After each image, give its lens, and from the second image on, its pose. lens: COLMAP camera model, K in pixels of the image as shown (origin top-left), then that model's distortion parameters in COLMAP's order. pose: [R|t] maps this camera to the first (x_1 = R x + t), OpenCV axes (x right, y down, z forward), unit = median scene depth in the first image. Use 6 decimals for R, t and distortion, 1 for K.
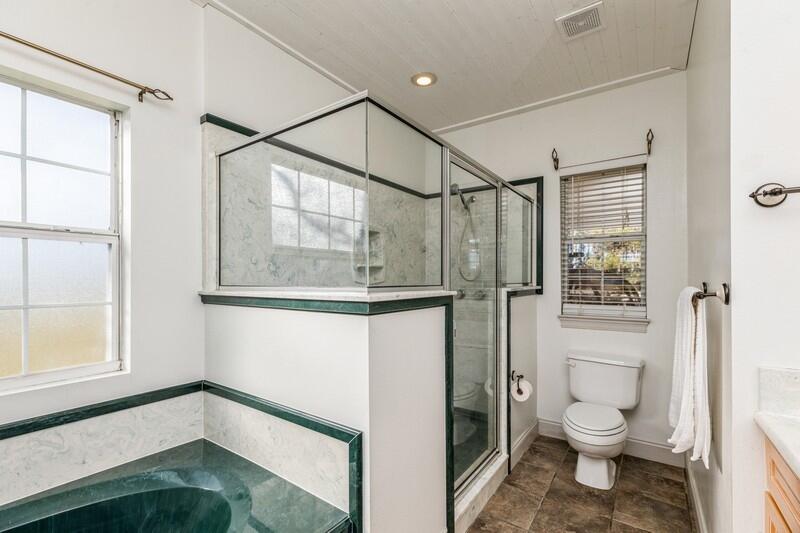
lens RADIAL K [[359.2, 0, 399.1], [0, 359.2, 278.5], [0, 0, 1]] dist [0.002612, -0.000552]
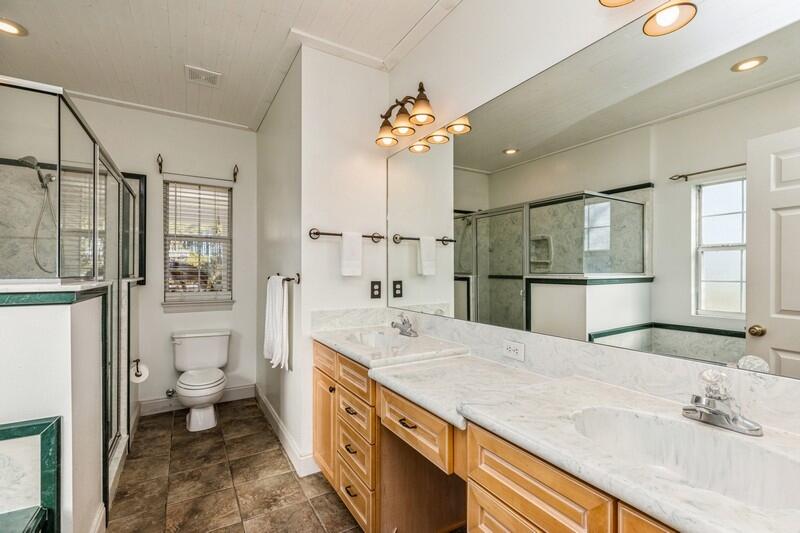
lens RADIAL K [[360.0, 0, 401.0], [0, 360.0, 269.3], [0, 0, 1]] dist [-0.000371, -0.000021]
pose [[0.404323, 0.008070, 0.914581, -0.350624], [-0.006242, 0.999962, -0.006064, -0.000714], [-0.914595, -0.003257, 0.404358, -0.173232]]
